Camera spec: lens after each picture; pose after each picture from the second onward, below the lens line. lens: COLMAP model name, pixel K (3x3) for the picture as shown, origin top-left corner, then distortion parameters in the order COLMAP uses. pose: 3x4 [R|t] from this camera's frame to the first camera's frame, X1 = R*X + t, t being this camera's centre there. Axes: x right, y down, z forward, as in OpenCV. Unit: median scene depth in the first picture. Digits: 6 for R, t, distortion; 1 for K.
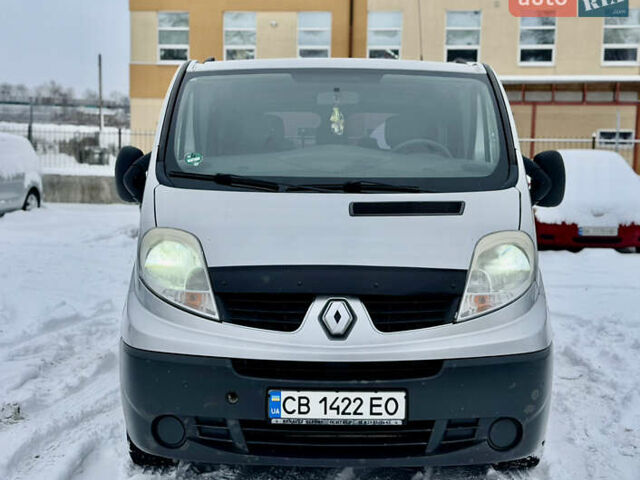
lens RADIAL K [[1008.9, 0, 323.1], [0, 1008.9, 240.5], [0, 0, 1]] dist [0.106702, -0.027503]
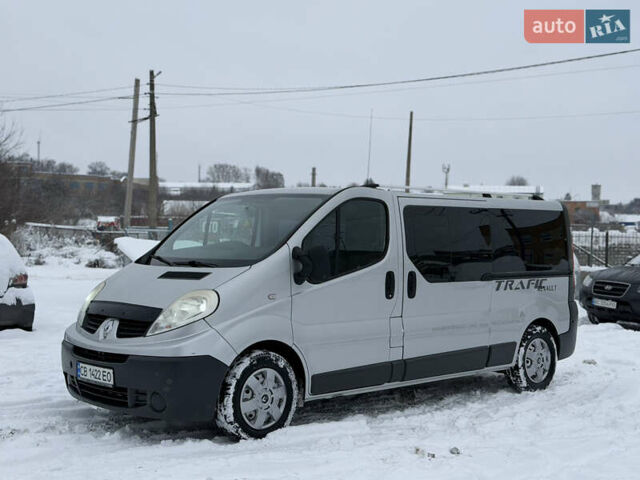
lens RADIAL K [[886.4, 0, 319.9], [0, 886.4, 238.7], [0, 0, 1]] dist [0.133732, 0.000935]
pose [[0.681198, -0.003625, -0.732091, 1.555750], [-0.075139, 0.994361, -0.074839, 0.003173], [0.728233, 0.105988, 0.677084, 0.127585]]
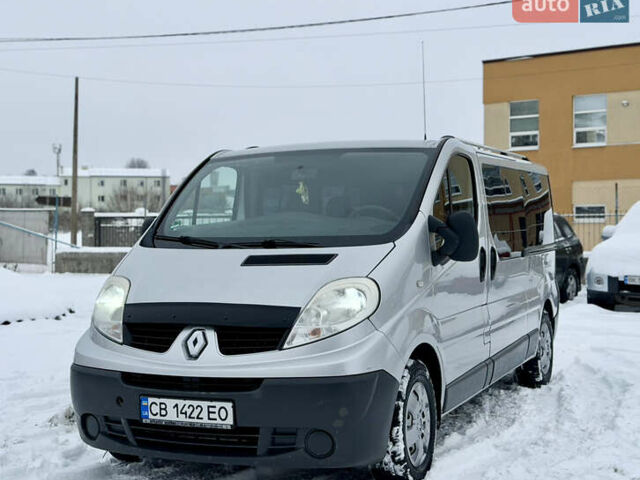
lens RADIAL K [[975.1, 0, 303.1], [0, 975.1, 240.8], [0, 0, 1]] dist [0.130083, -0.049691]
pose [[0.911059, -0.019189, -0.411829, 0.664962], [-0.015007, 0.996711, -0.079641, 0.044476], [0.412003, 0.078738, 0.907774, -0.086073]]
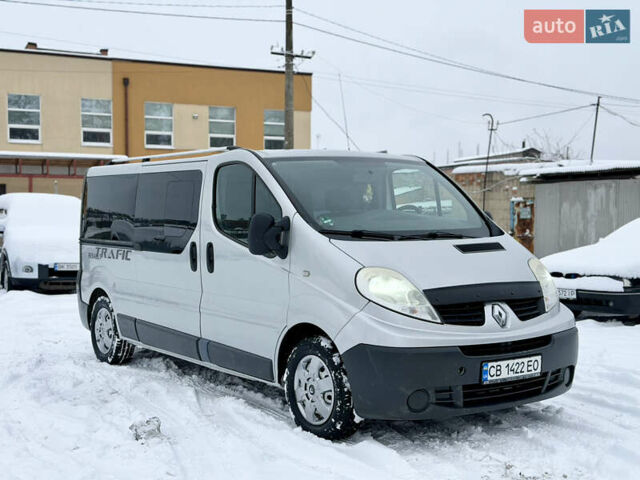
lens RADIAL K [[883.6, 0, 318.0], [0, 883.6, 240.4], [0, 0, 1]] dist [0.136534, -0.117144]
pose [[0.818085, -0.033952, 0.574095, -1.050569], [0.069189, 0.996816, -0.039643, -0.005928], [-0.570920, 0.072153, 0.817829, -0.003750]]
